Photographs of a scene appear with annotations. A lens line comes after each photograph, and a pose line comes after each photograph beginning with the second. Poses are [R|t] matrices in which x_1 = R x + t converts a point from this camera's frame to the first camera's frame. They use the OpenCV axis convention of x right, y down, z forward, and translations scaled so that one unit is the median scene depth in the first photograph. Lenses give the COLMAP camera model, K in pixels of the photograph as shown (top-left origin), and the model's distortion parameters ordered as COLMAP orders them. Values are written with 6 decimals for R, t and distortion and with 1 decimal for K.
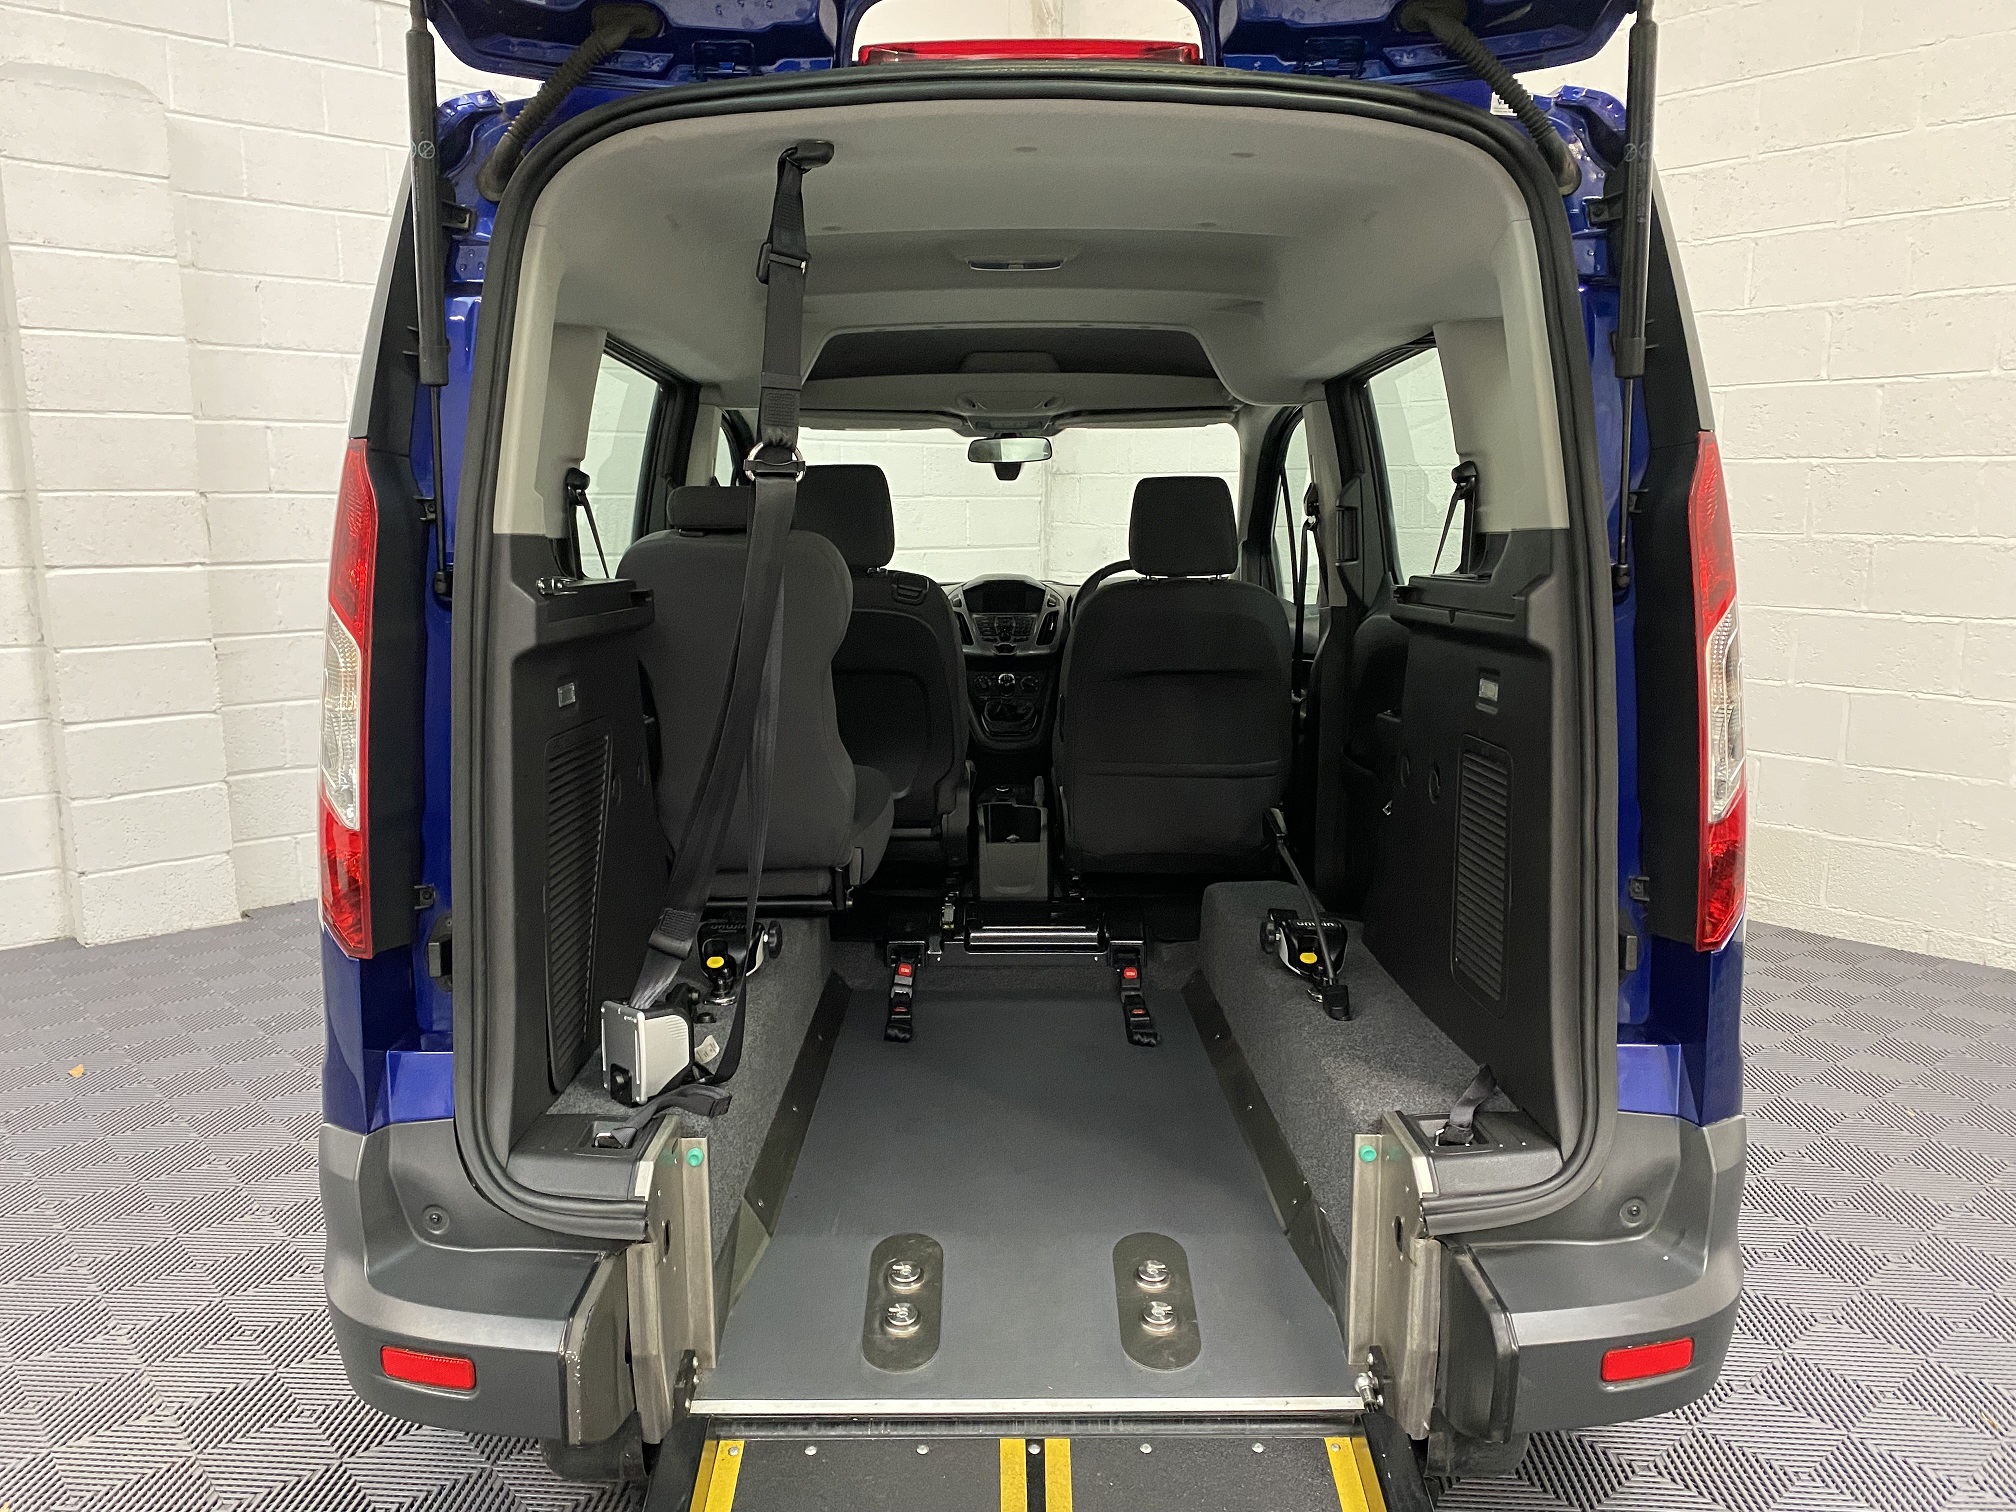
lens RADIAL K [[1488.1, 0, 1026.2], [0, 1488.1, 762.3], [0, 0, 1]] dist [0.020709, 0.002461]
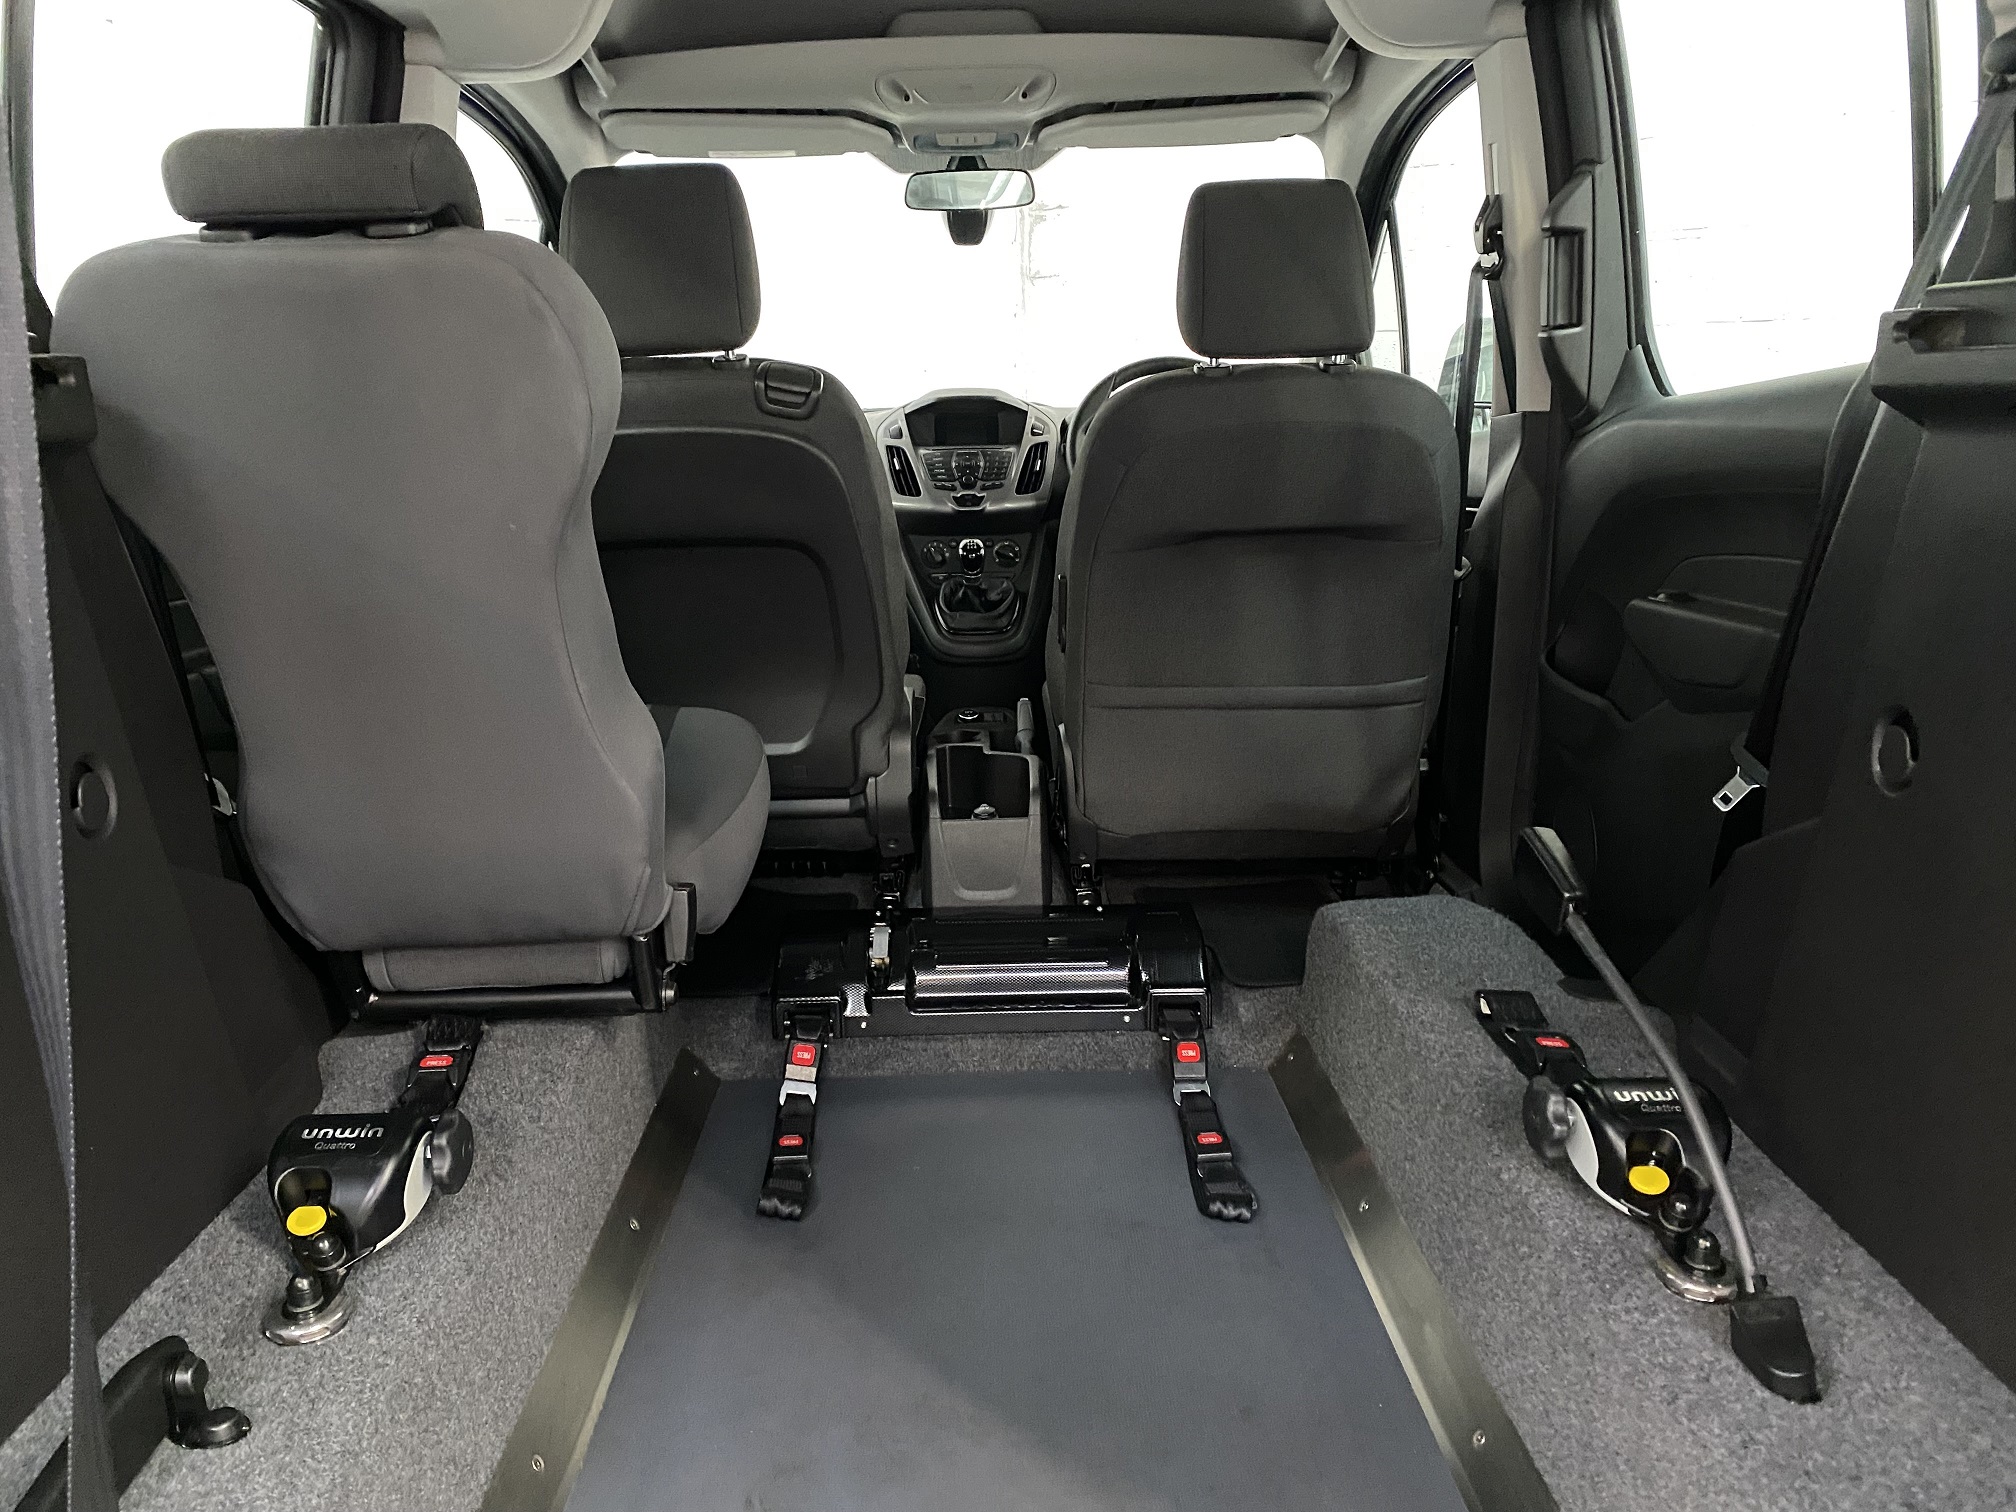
lens RADIAL K [[1515.9, 0, 1007.7], [0, 1515.9, 745.8], [0, 0, 1]] dist [0.098922, -0.216306]
pose [[0.999813, -0.019284, 0.001138, 0.000544], [0.019132, 0.996628, 0.079793, -0.026472], [-0.002673, -0.079756, 0.996811, 0.395868]]
